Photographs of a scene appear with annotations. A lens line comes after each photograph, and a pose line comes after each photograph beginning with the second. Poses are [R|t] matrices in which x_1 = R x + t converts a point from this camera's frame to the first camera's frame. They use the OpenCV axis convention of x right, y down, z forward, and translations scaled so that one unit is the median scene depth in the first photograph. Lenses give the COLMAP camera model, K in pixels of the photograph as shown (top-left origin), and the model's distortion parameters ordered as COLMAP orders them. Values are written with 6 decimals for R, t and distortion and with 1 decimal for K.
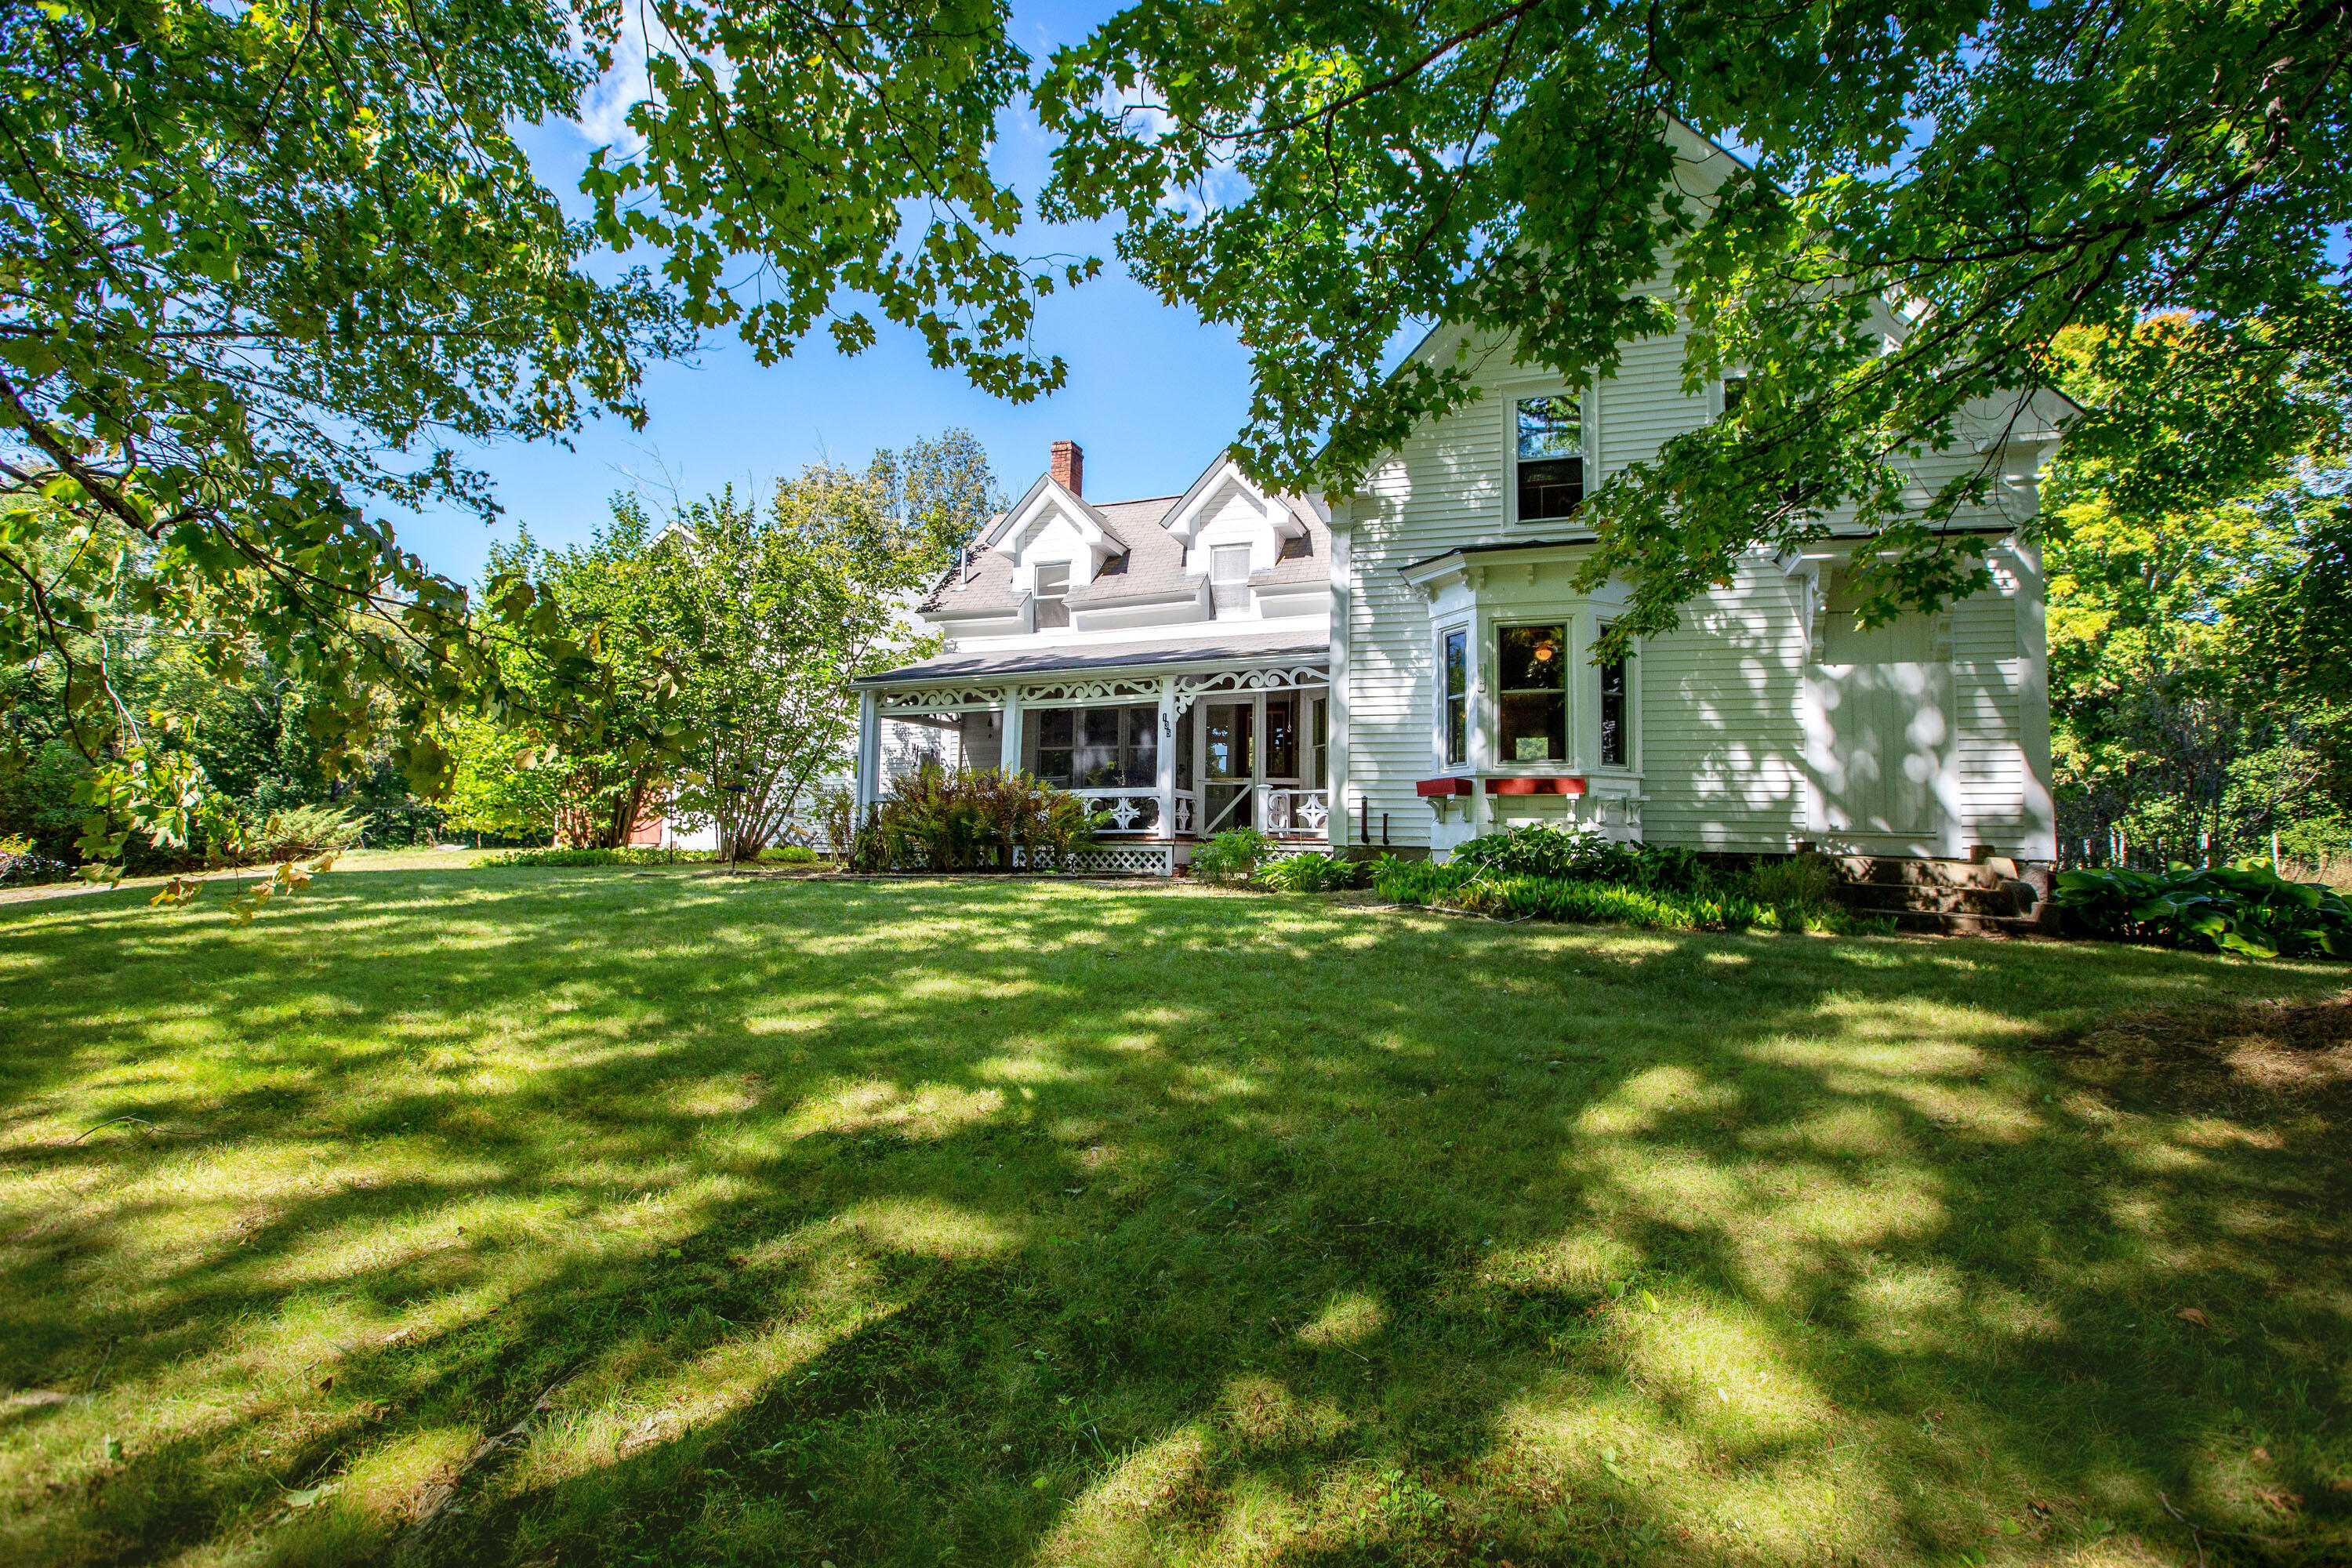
lens RADIAL K [[2375.8, 0, 1176.0], [0, 2375.8, 784.0], [0, 0, 1]] dist [-0.344484, -0.000942]
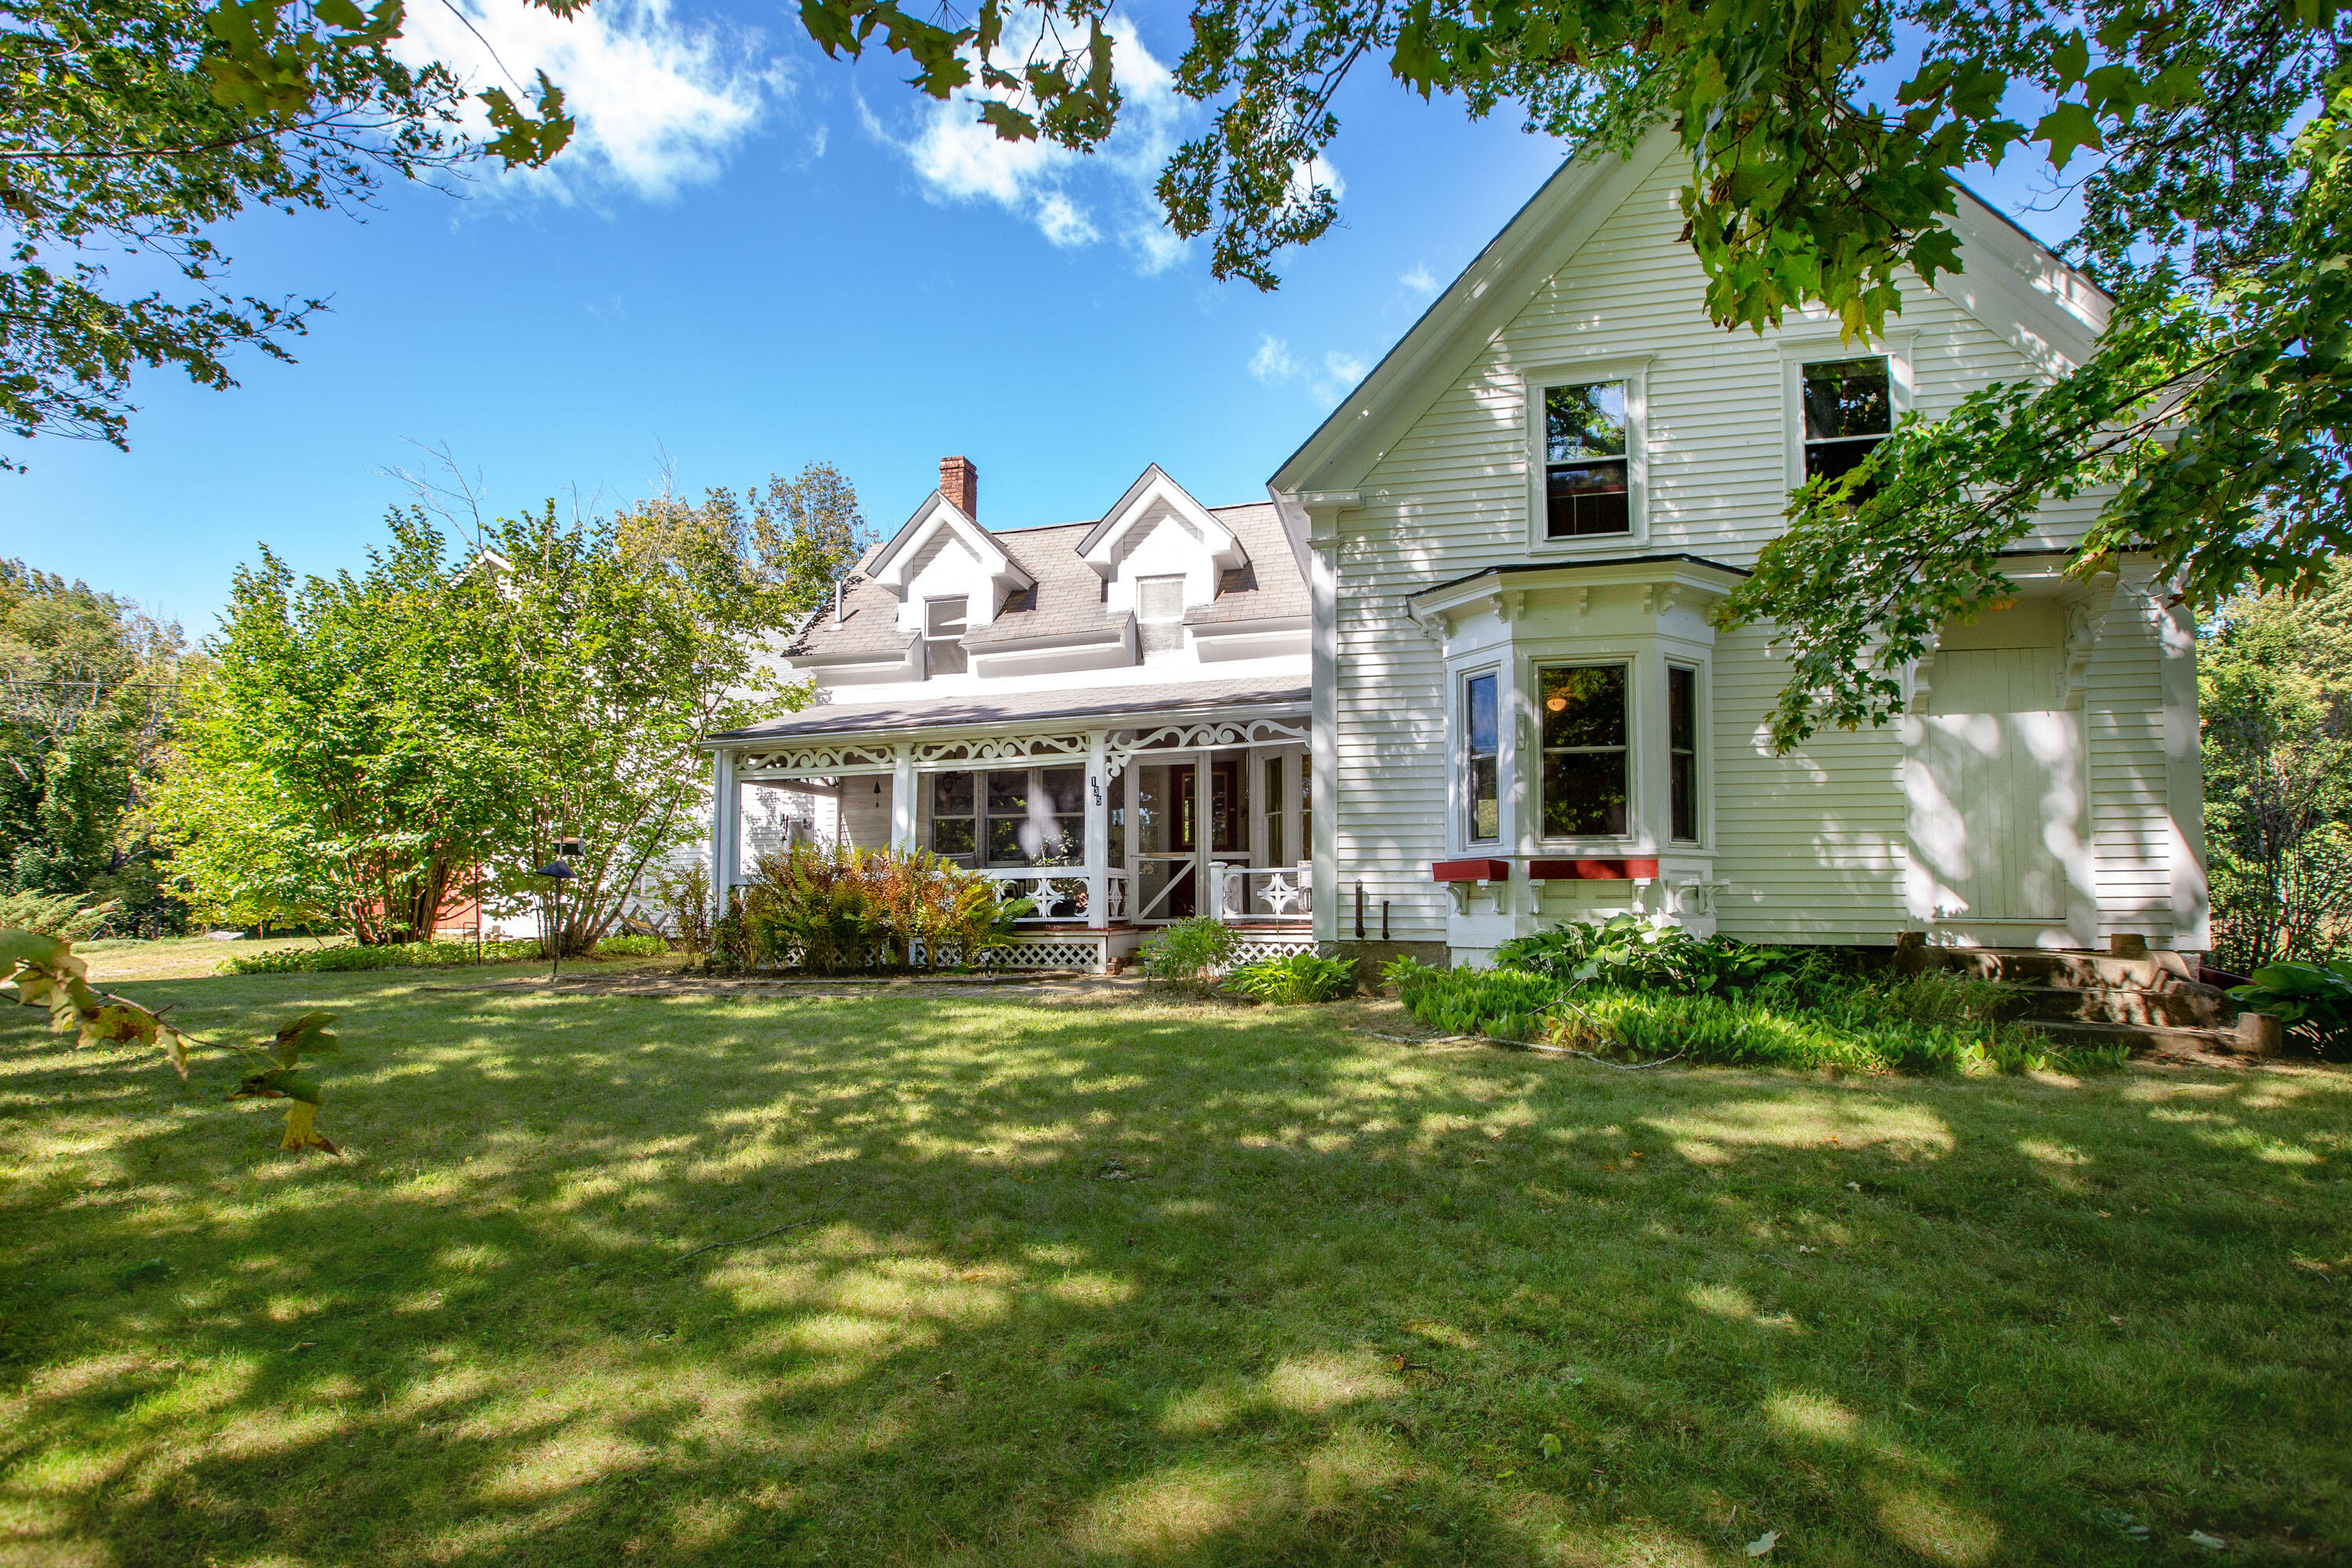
lens RADIAL K [[1090.2, 0, 1036.4], [0, 1090.2, 819.6], [0, 0, 1]] dist [-0.061086, 0.000050]
pose [[0.990459, -0.014047, 0.137092, -0.075161], [0.009385, 0.999357, 0.034597, -0.027461], [-0.137490, -0.032980, 0.989954, 0.613033]]
